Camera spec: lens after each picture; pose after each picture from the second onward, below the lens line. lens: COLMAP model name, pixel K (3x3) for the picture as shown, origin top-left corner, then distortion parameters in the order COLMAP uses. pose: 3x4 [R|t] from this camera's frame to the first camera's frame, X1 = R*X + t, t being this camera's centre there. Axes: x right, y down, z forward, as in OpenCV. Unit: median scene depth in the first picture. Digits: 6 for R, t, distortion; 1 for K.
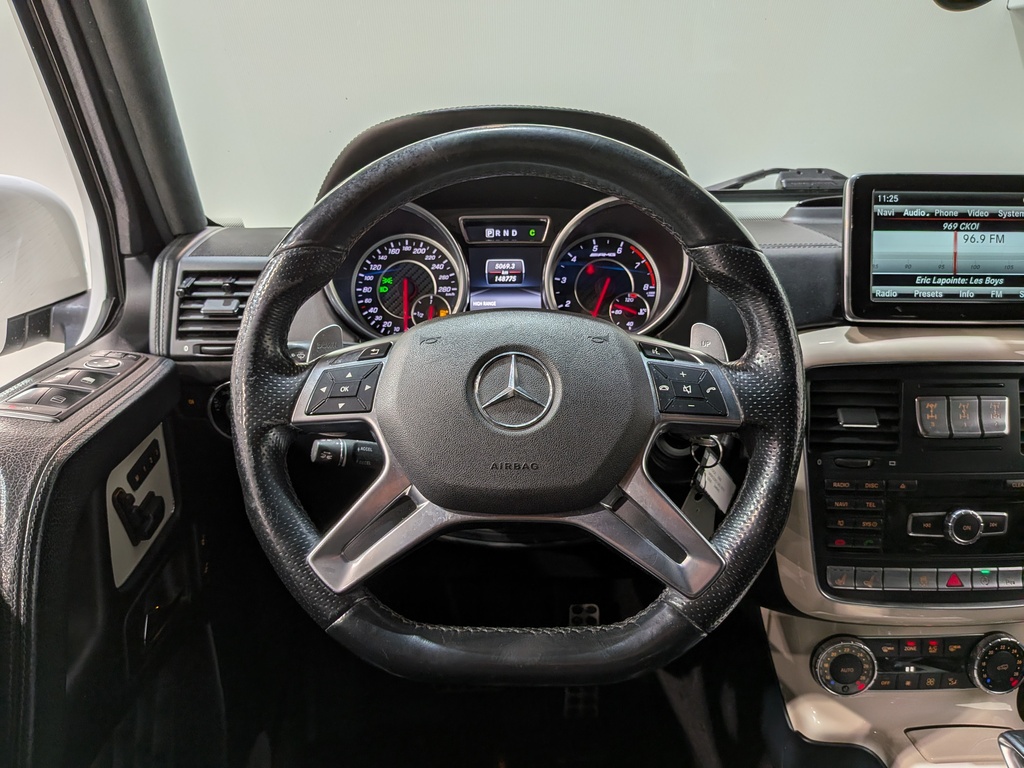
lens RADIAL K [[728.5, 0, 497.8], [0, 728.5, 394.1], [0, 0, 1]] dist [0.034662, -0.049264]
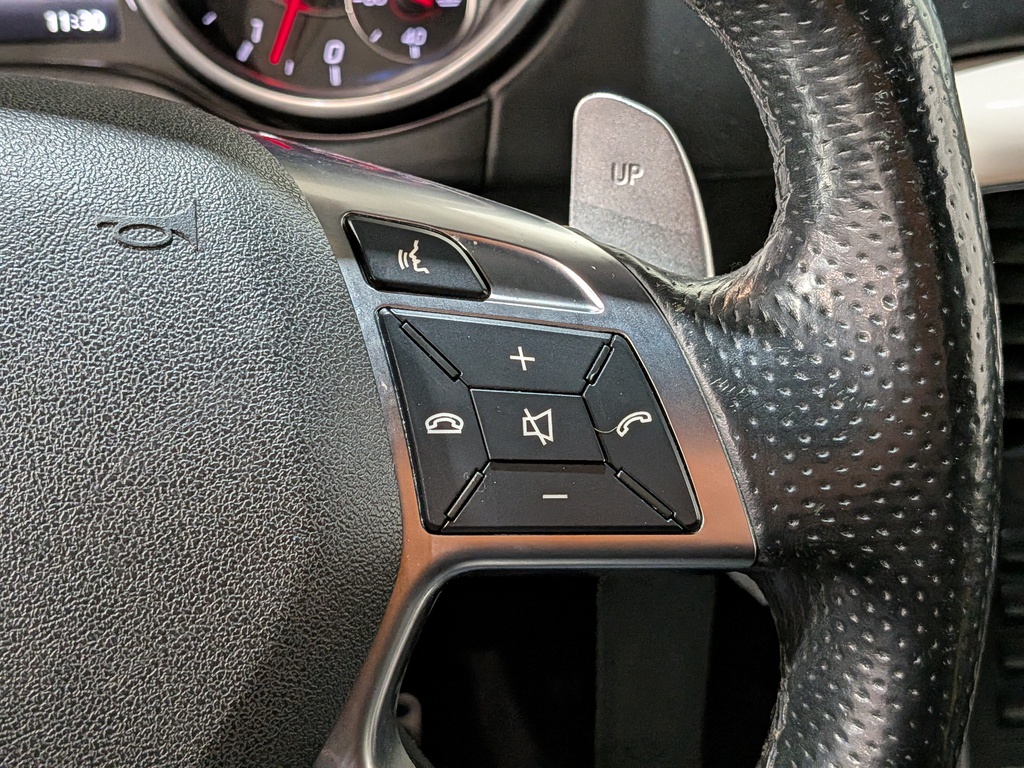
lens RADIAL K [[728.5, 0, 509.9], [0, 728.5, 384.3], [0, 0, 1]] dist [0.034662, -0.049264]
pose [[0.985252, -0.068417, 0.156839, 0.145869], [0.025546, 0.965127, 0.260534, -0.055752], [-0.169194, -0.252685, 0.952640, 0.531498]]
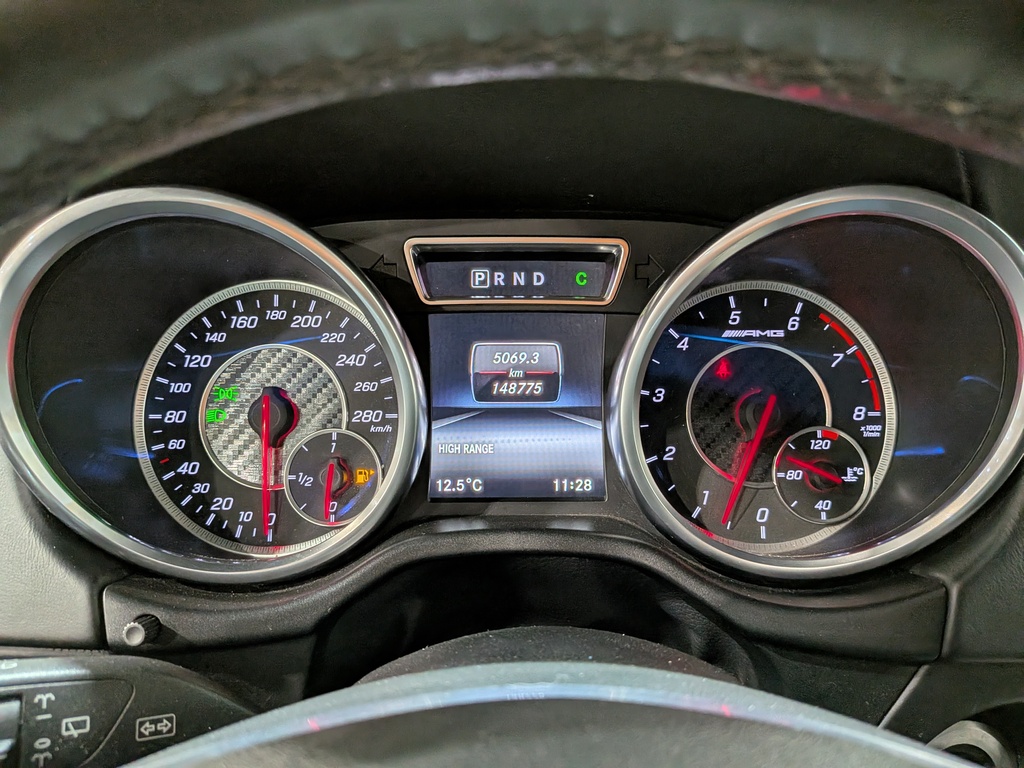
lens RADIAL K [[728.5, 0, 510.4], [0, 728.5, 394.7], [0, 0, 1]] dist [0.034662, -0.049264]
pose [[0.999961, 0.006045, 0.006496, 0.004275], [-0.005921, 0.999804, -0.018915, -0.150621], [-0.006609, 0.018876, 0.999800, 0.600428]]
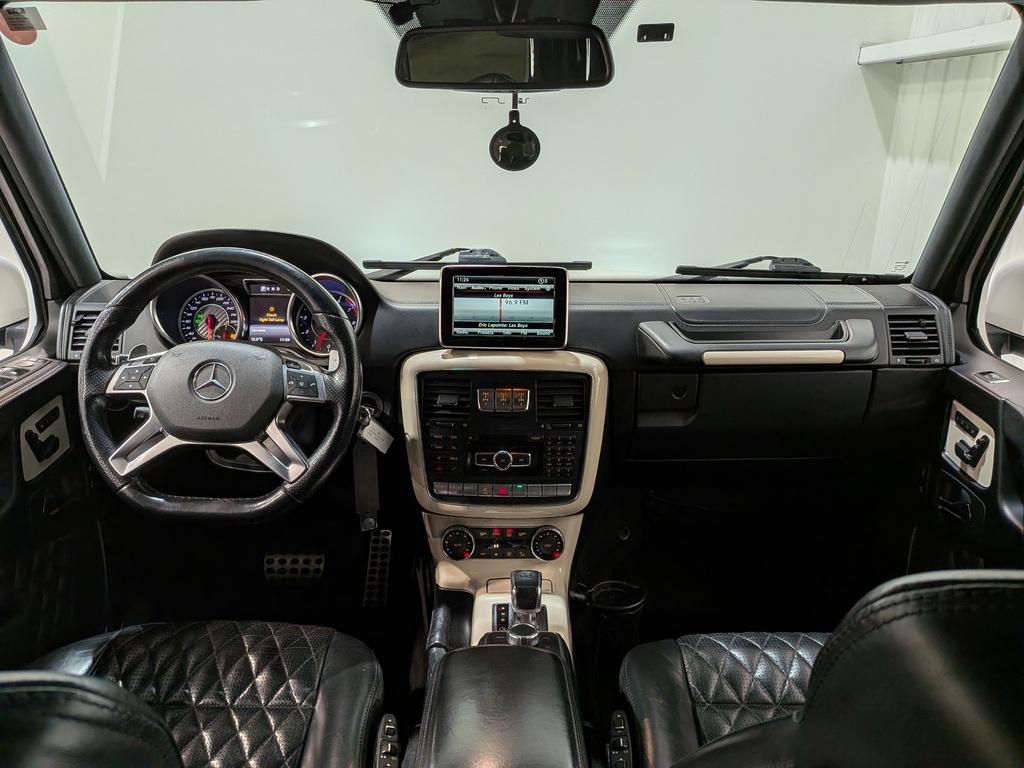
lens RADIAL K [[728.5, 0, 504.8], [0, 728.5, 385.0], [0, 0, 1]] dist [0.034662, -0.049264]
pose [[0.999870, 0.015968, 0.002147, 0.566604], [-0.015963, 0.999870, -0.002101, -0.002475], [-0.002180, 0.002067, 0.999995, -0.721369]]
